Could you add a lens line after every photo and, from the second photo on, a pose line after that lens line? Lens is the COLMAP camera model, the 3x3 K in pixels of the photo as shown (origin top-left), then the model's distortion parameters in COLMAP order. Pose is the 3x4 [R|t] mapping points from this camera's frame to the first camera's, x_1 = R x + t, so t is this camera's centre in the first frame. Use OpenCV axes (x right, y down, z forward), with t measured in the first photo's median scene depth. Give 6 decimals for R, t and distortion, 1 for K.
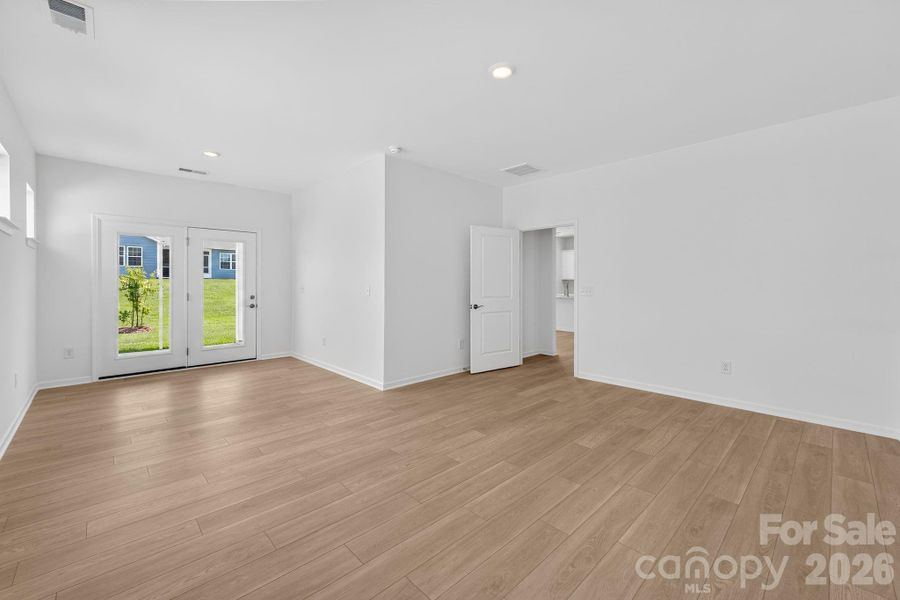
lens RADIAL K [[368.7, 0, 452.2], [0, 368.7, 276.9], [0, 0, 1]] dist [0.000516, -0.000088]
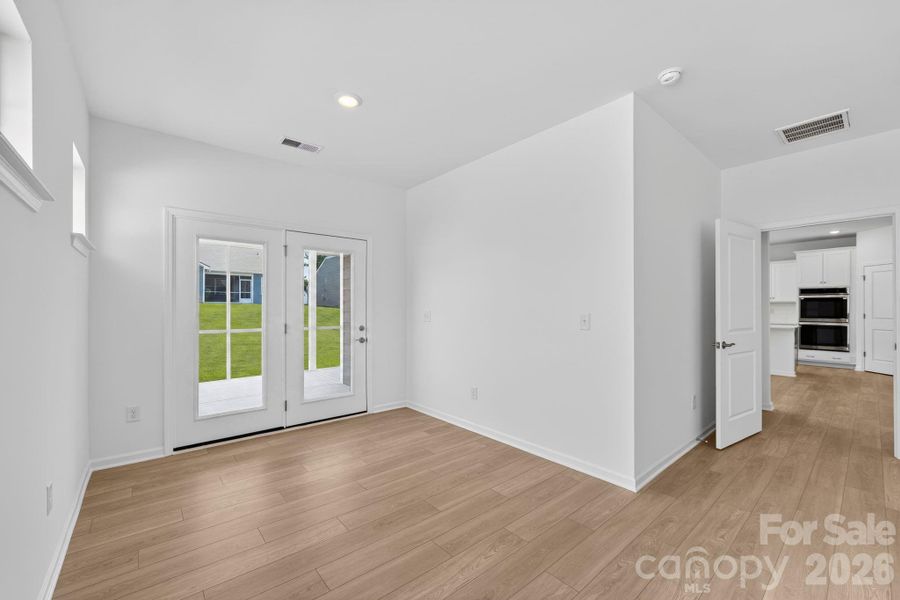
lens RADIAL K [[361.8, 0, 450.0], [0, 361.8, 300.0], [0, 0, 1]] dist [-0.010604, 0.000255]
pose [[0.998202, -0.002354, -0.059894, -0.430513], [0.002046, 0.999984, -0.005200, 0.004301], [0.059905, 0.005068, 0.998191, 0.388439]]
